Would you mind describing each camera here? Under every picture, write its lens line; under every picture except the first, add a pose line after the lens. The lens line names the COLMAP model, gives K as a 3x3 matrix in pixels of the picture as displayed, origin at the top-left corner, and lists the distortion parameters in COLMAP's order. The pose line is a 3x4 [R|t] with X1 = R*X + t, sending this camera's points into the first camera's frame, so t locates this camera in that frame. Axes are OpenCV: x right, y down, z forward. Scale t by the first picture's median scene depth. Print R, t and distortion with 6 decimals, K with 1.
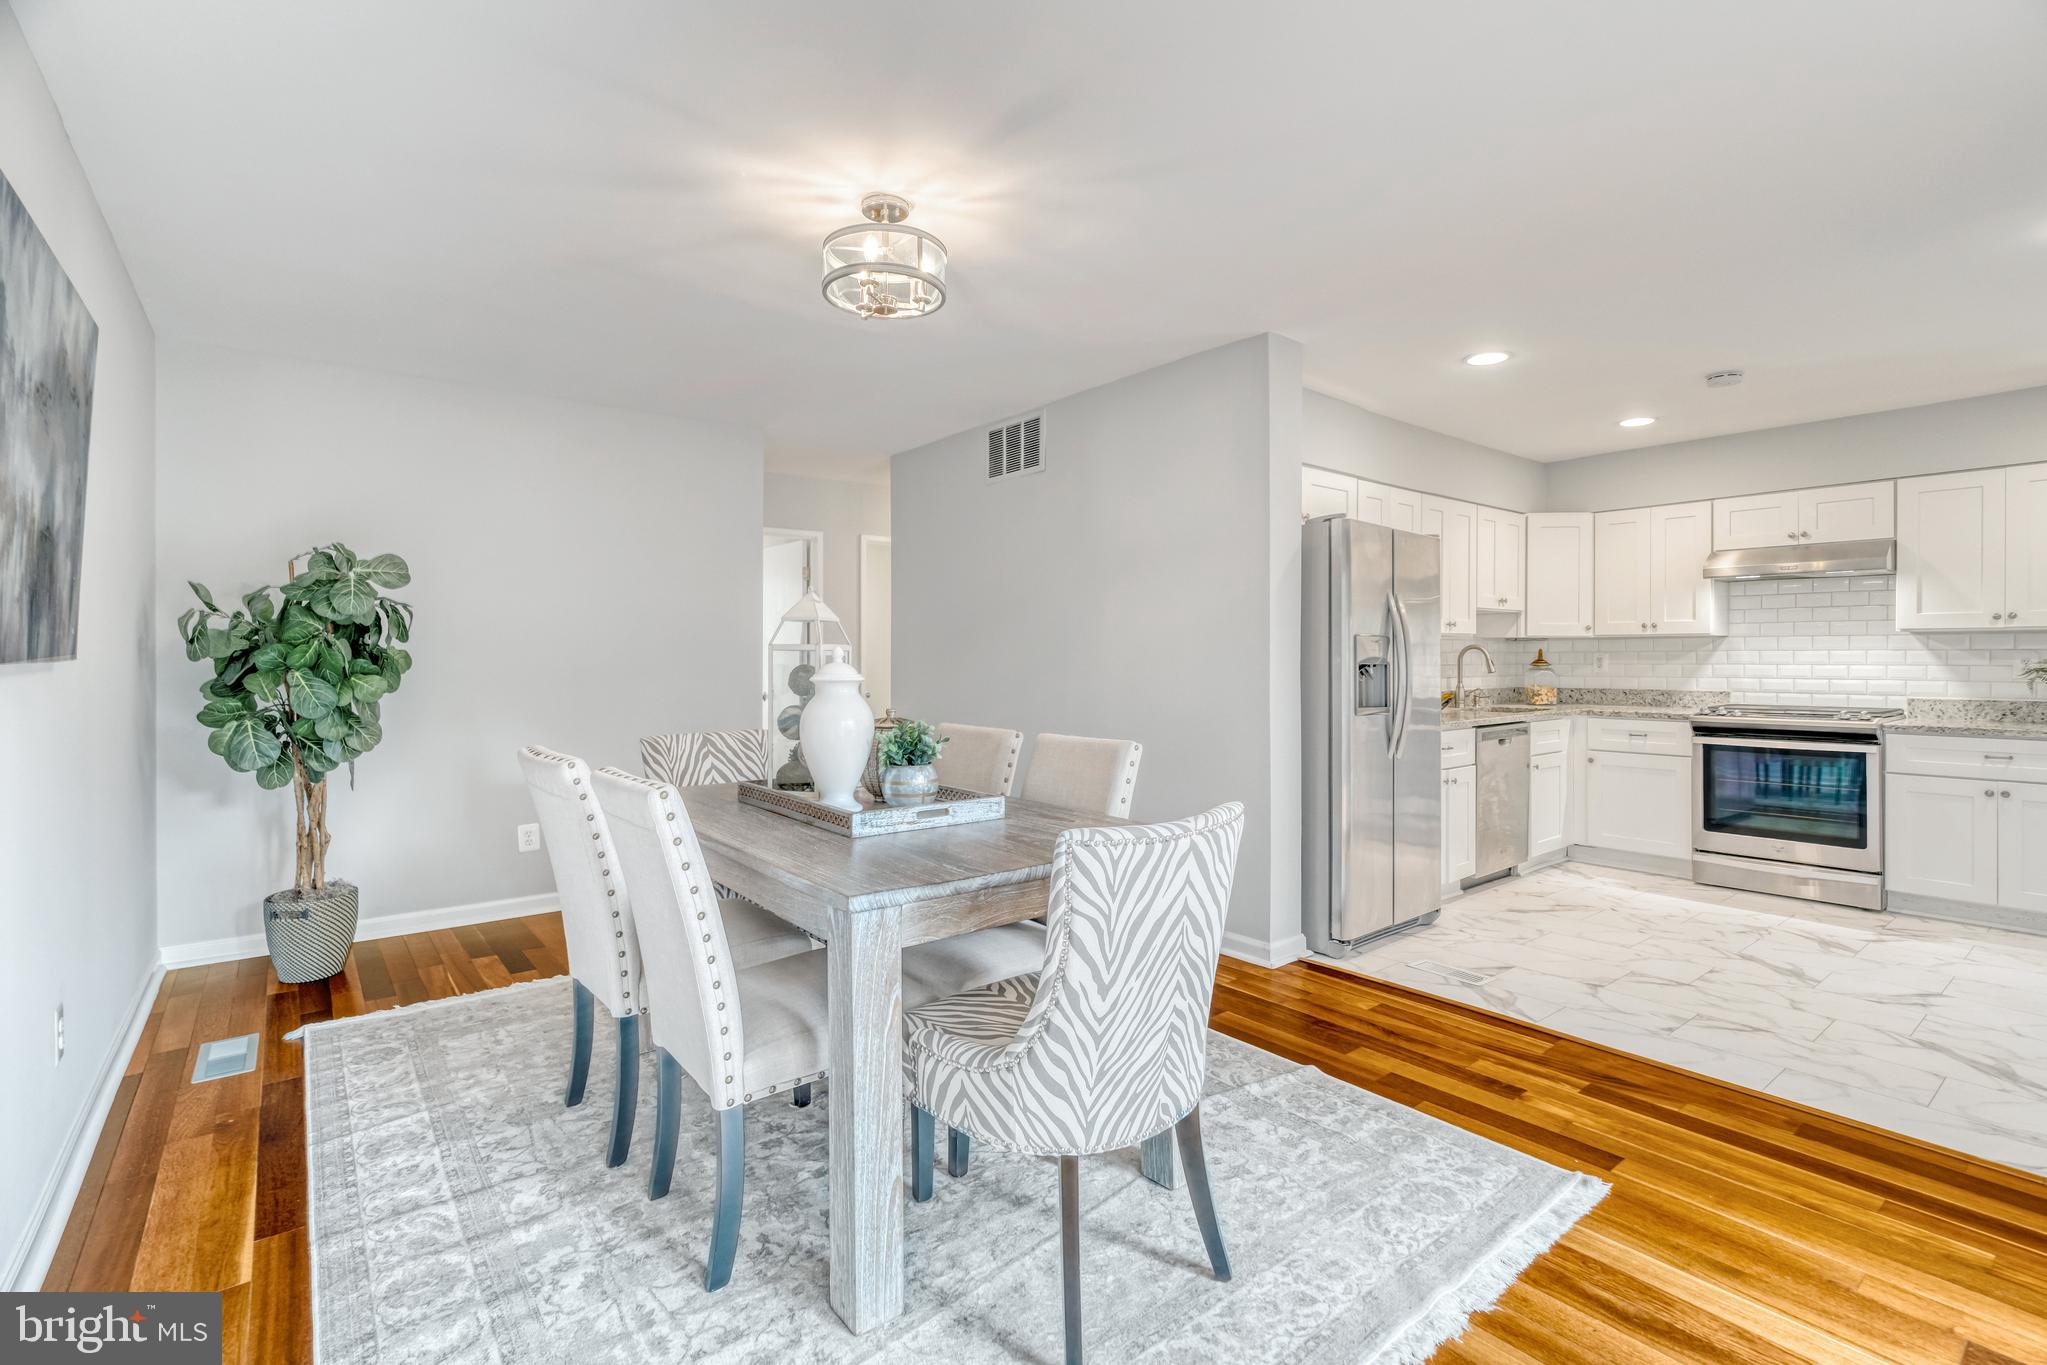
lens RADIAL K [[925.8, 0, 1054.5], [0, 925.8, 657.2], [0, 0, 1]] dist [0.001228, 0.000790]
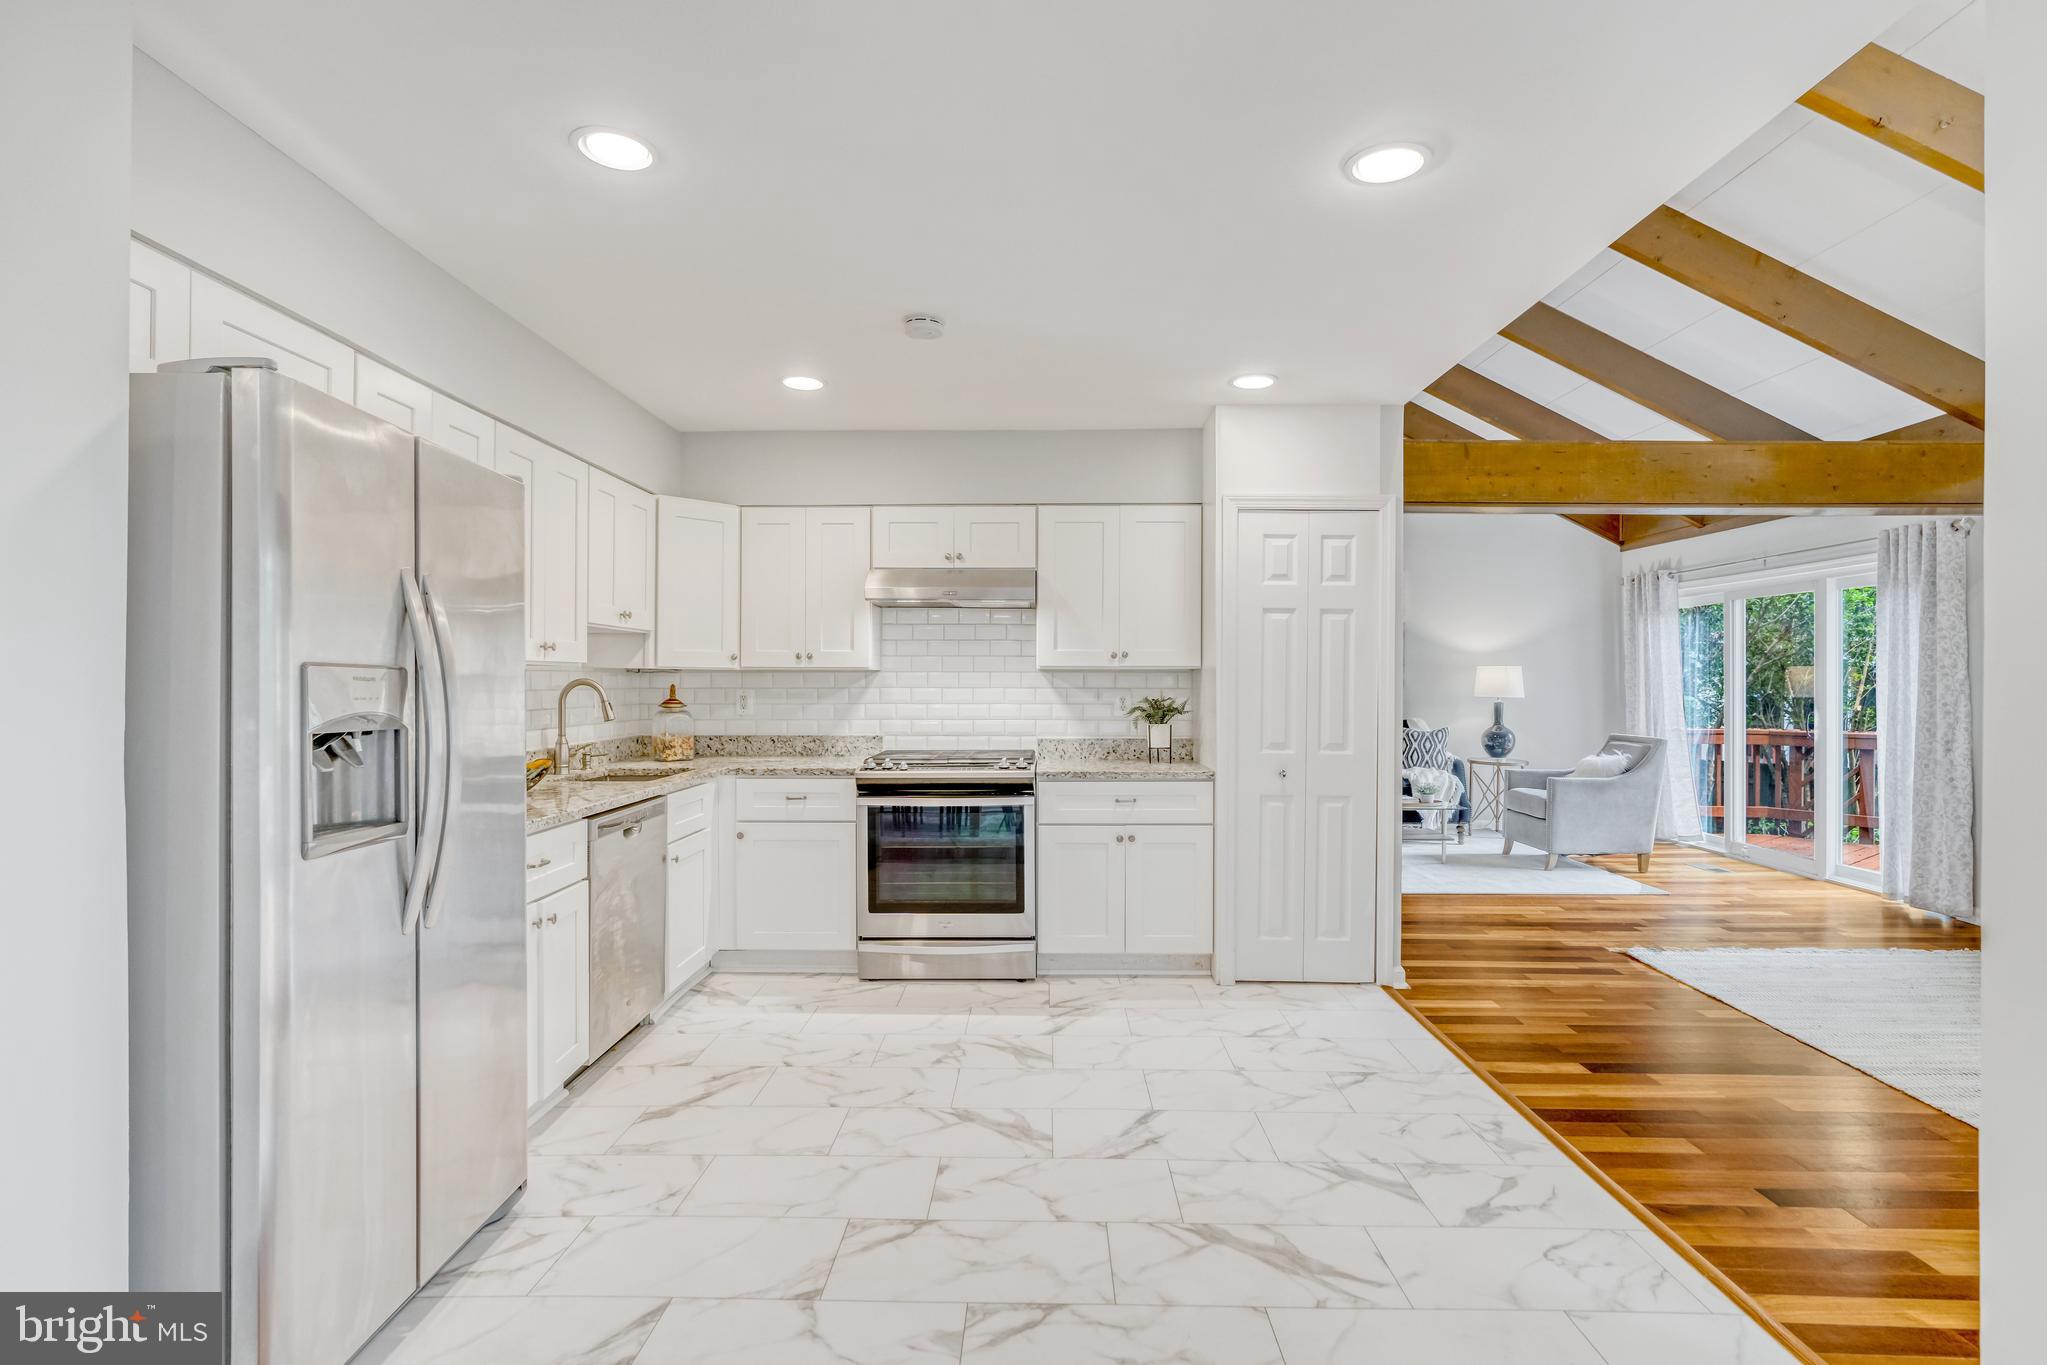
lens RADIAL K [[959.7, 0, 1027.8], [0, 959.7, 686.2], [0, 0, 1]] dist [-0.012439, 0.000213]
pose [[0.647588, -0.000556, 0.761990, 0.159204], [-0.001267, 0.999998, 0.001806, -0.011443], [-0.761989, -0.002135, 0.647586, 0.364455]]
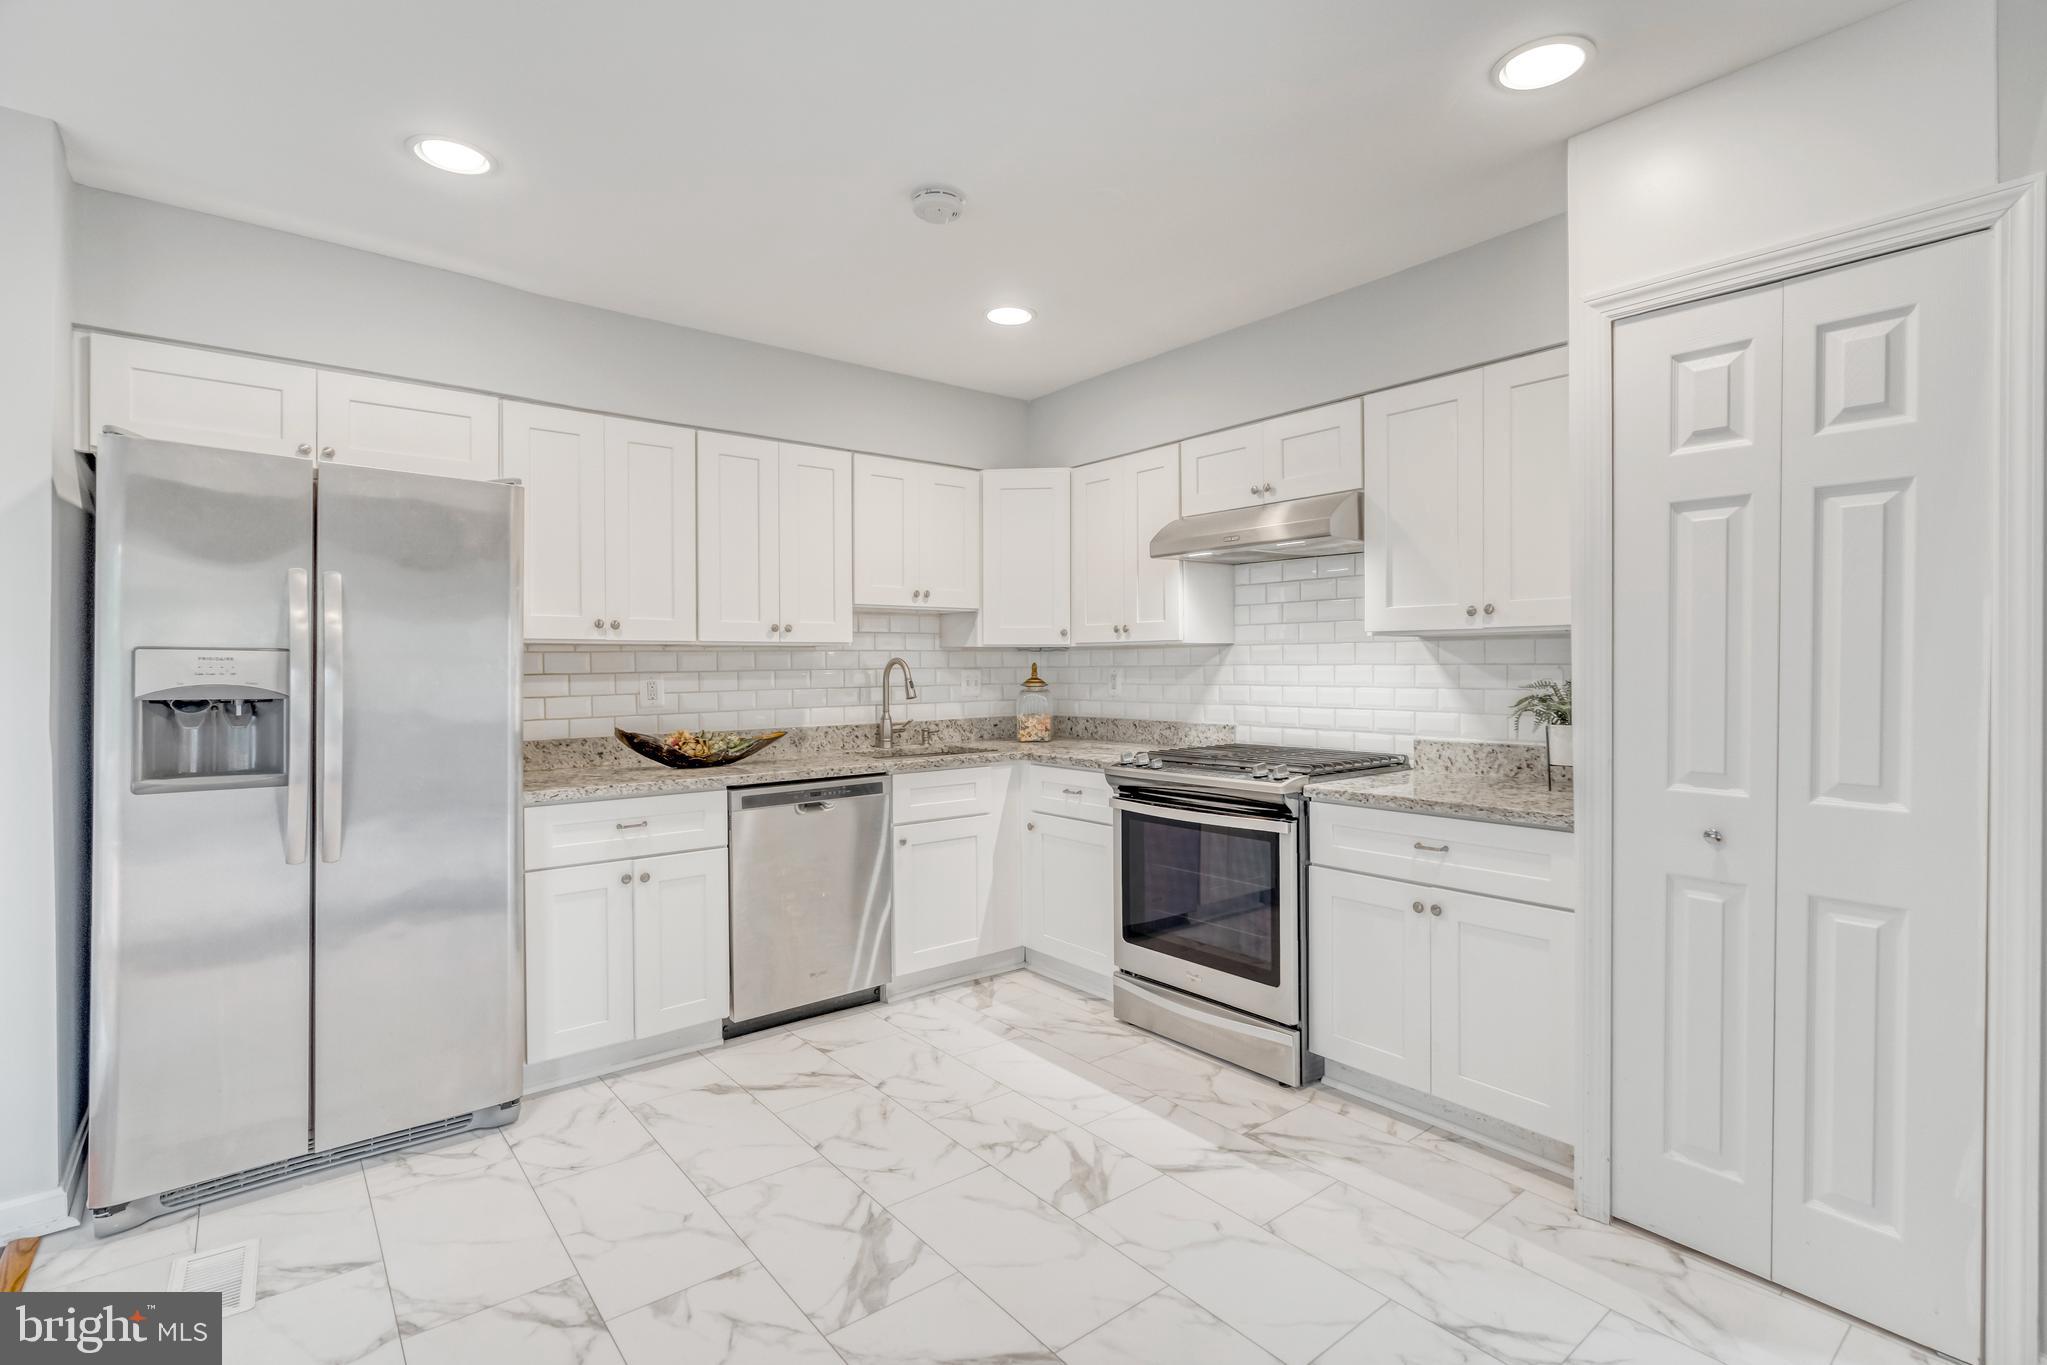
lens RADIAL K [[950.3, 0, 1029.2], [0, 950.3, 672.3], [0, 0, 1]] dist [-0.010004, 0.000185]
pose [[0.999989, -0.004554, -0.000617, 0.645543], [0.004557, 0.999972, 0.005981, -0.007603], [0.000590, -0.005983, 0.999982, 0.333657]]
